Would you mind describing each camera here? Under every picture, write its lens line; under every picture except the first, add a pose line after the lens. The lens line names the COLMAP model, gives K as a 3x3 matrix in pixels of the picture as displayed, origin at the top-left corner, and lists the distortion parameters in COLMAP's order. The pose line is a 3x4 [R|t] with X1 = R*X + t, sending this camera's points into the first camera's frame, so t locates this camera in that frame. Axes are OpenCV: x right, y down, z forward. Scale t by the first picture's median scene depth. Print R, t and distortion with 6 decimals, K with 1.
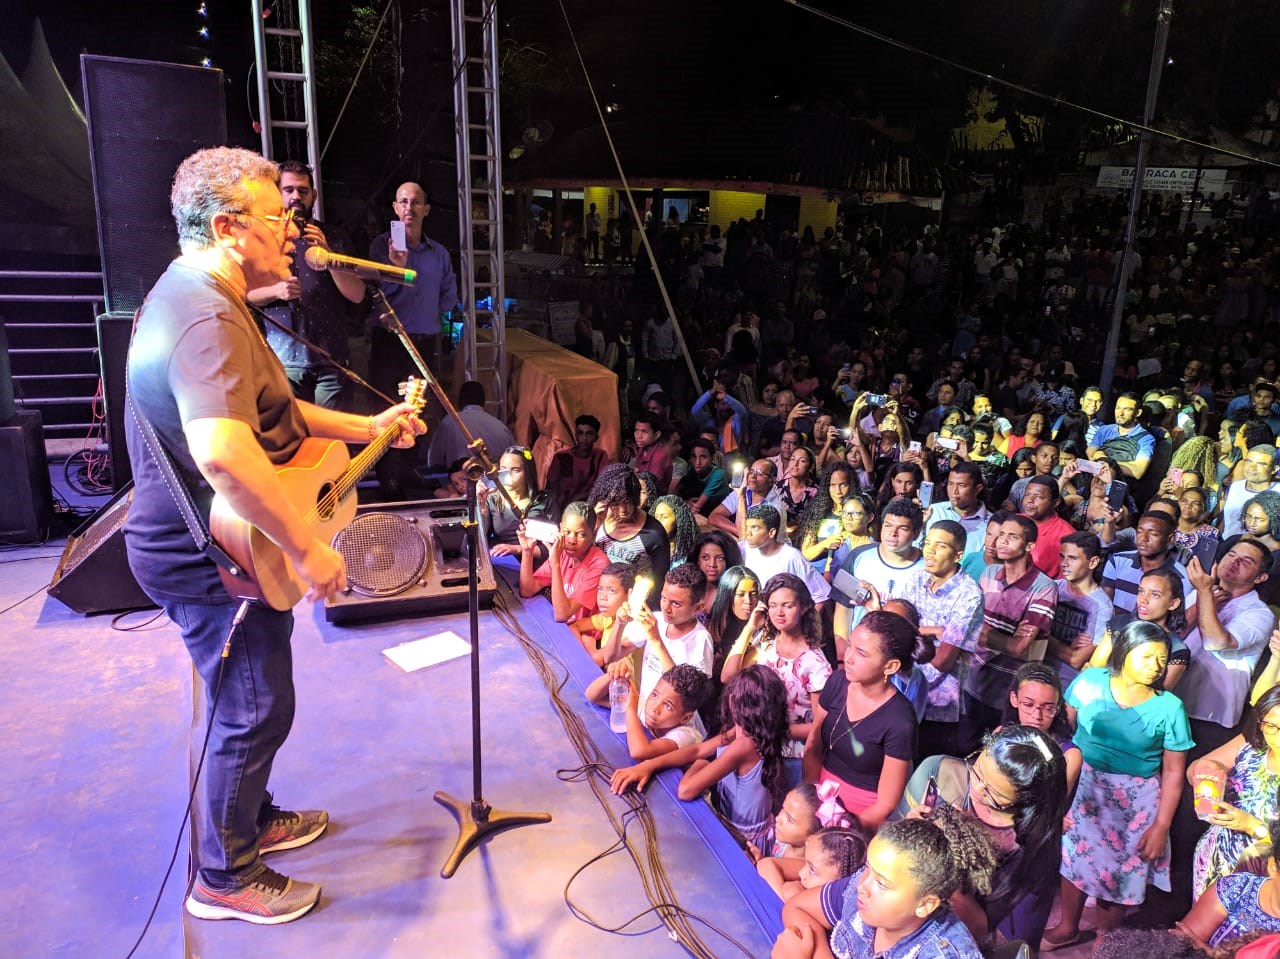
lens RADIAL K [[948.3, 0, 653.0], [0, 948.3, 469.4], [0, 0, 1]] dist [0.066510, -0.053254]
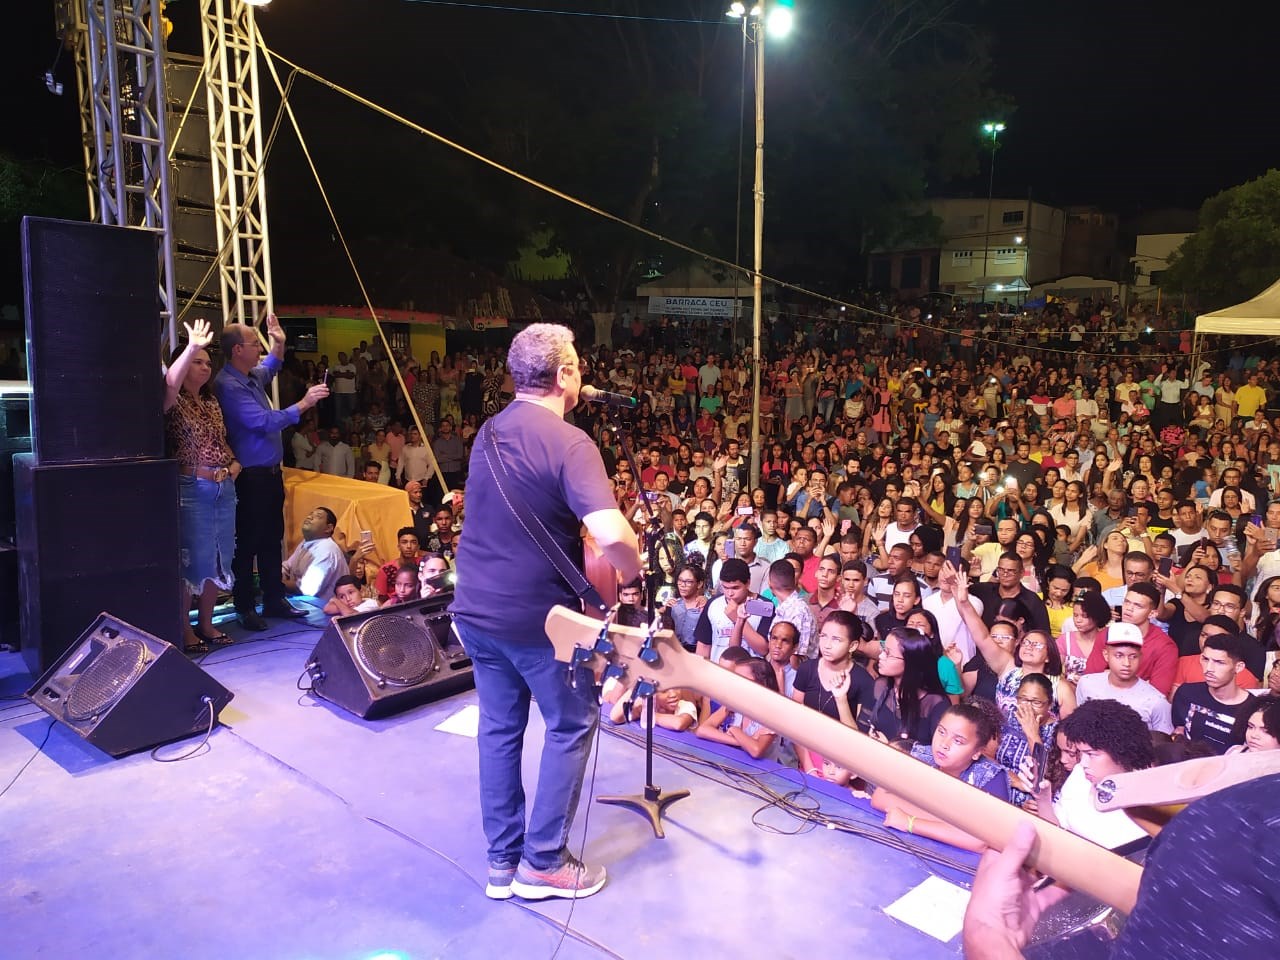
lens RADIAL K [[948.3, 0, 645.4], [0, 948.3, 480.7], [0, 0, 1]] dist [0.066510, -0.053254]
pose [[0.900697, -0.087997, 0.425442, -0.469204], [0.134891, 0.987518, -0.081321, 0.021141], [-0.412976, 0.130634, 0.901324, -0.164614]]
